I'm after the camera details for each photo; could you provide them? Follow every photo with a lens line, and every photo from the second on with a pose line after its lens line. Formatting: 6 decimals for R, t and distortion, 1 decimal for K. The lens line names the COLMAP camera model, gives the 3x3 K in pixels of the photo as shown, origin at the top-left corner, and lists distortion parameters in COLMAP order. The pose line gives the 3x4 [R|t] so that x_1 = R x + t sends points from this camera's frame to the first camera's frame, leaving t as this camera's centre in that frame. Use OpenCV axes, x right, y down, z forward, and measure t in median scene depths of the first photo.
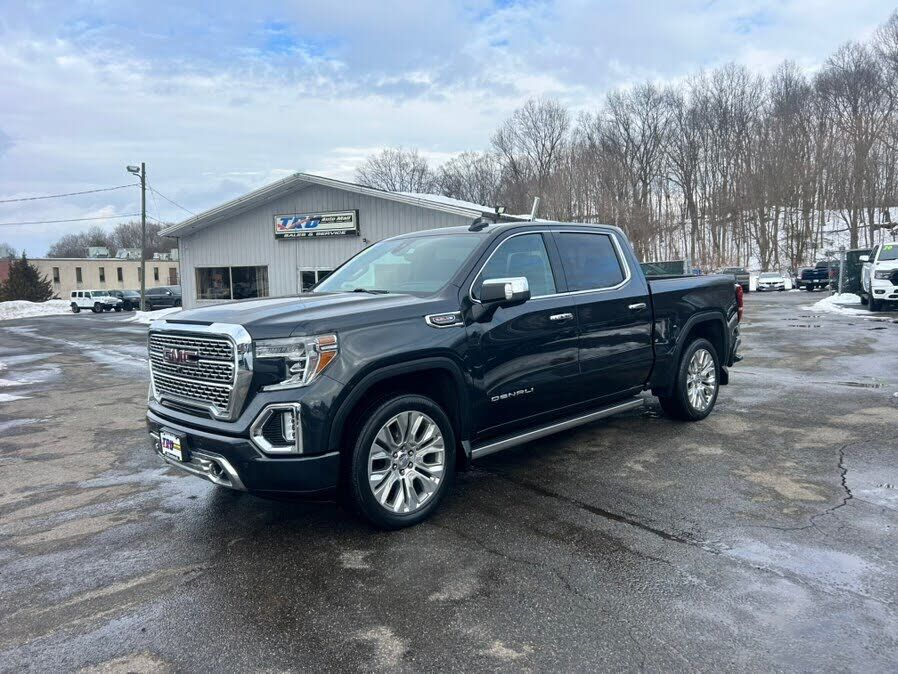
lens RADIAL K [[662.0, 0, 439.9], [0, 662.0, 340.6], [0, 0, 1]] dist [0.042380, -0.048030]
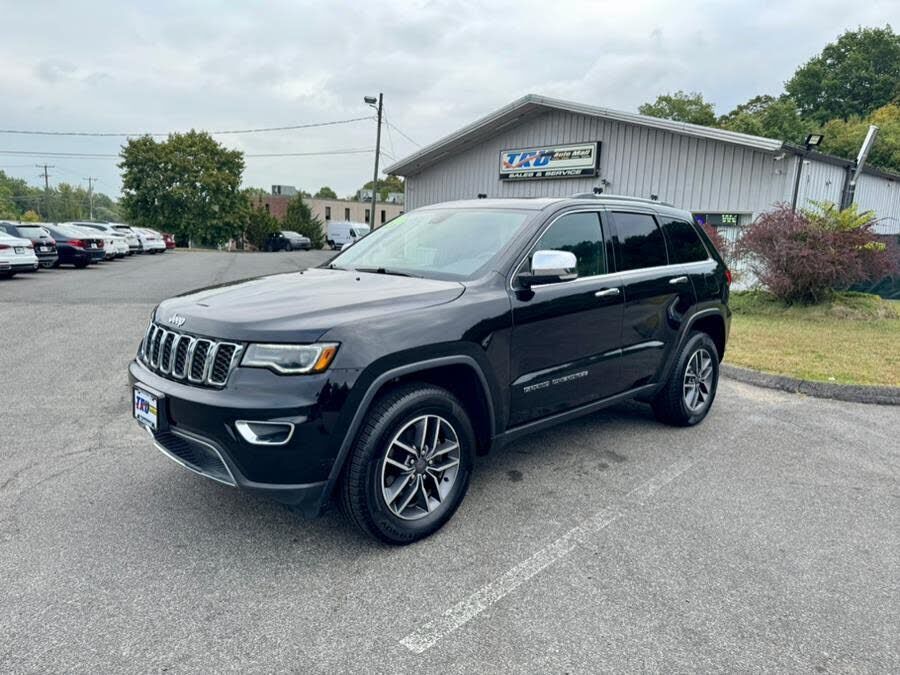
lens RADIAL K [[619.6, 0, 443.9], [0, 619.6, 370.5], [0, 0, 1]] dist [0.035004, -0.037477]
pose [[0.922693, 0.142654, -0.358172, 0.002673], [-0.097077, 0.985059, 0.142250, -0.009270], [0.373113, -0.096482, 0.922756, 0.107559]]
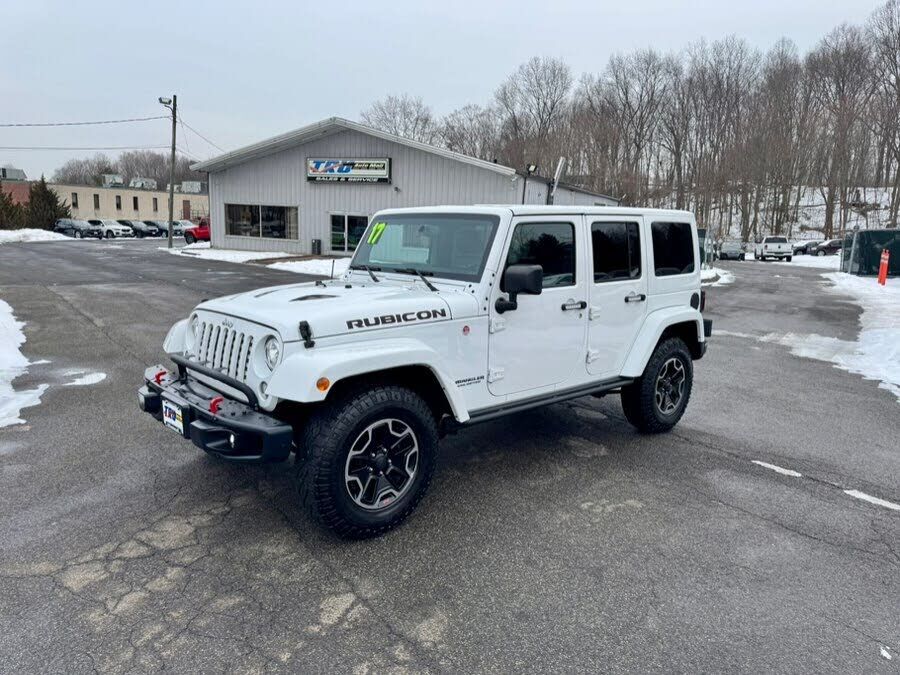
lens RADIAL K [[619.6, 0, 450.4], [0, 619.6, 344.6], [0, 0, 1]] dist [0.035004, -0.037477]
pose [[0.997533, 0.057021, 0.040955, -0.024713], [-0.060621, 0.993834, 0.092844, -0.001774], [-0.035409, -0.095098, 0.994838, 0.002525]]
